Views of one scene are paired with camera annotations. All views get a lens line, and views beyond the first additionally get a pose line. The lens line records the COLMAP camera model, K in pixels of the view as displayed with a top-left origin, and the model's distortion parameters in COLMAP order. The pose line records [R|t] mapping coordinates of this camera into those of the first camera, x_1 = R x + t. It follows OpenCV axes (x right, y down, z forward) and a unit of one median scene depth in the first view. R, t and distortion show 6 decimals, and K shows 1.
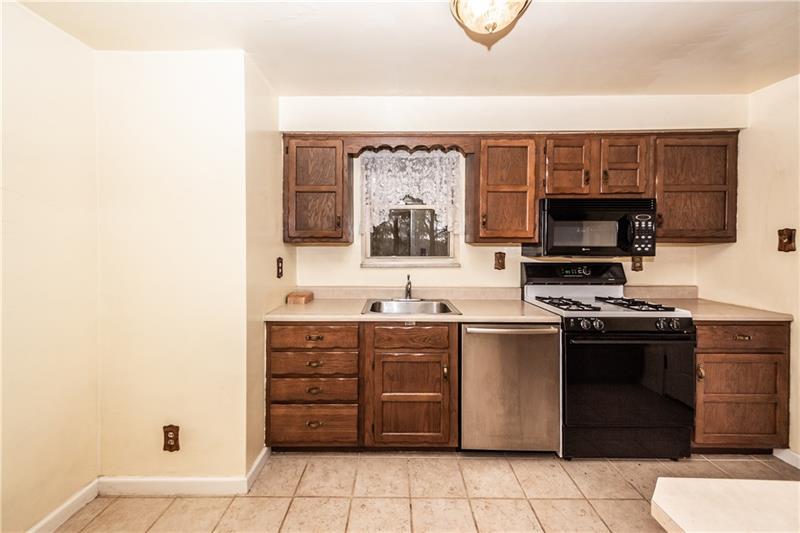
lens RADIAL K [[319.0, 0, 396.7], [0, 319.0, 250.9], [0, 0, 1]] dist [0.010786, -0.001226]
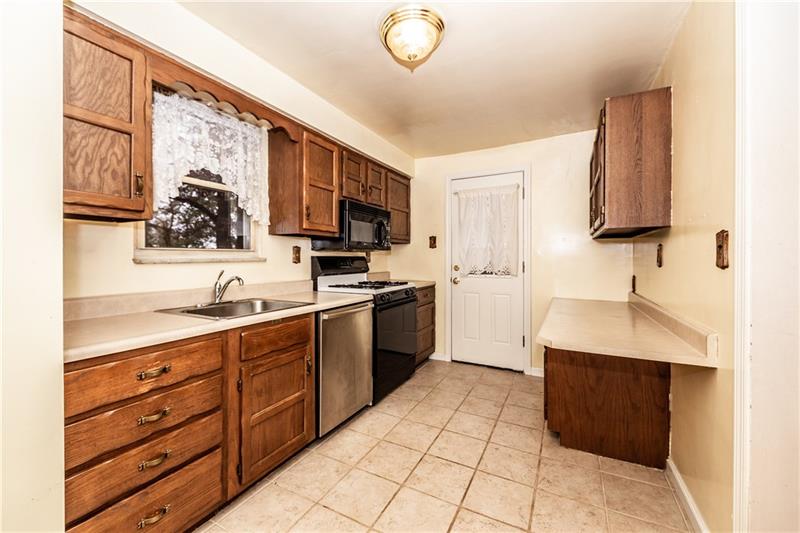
lens RADIAL K [[319.0, 0, 406.8], [0, 319.0, 260.9], [0, 0, 1]] dist [0.010786, -0.001226]
pose [[0.459955, -0.013605, 0.887838, -0.489779], [0.013492, 0.999874, 0.008332, 0.055209], [-0.887840, 0.008146, 0.460081, 0.260229]]
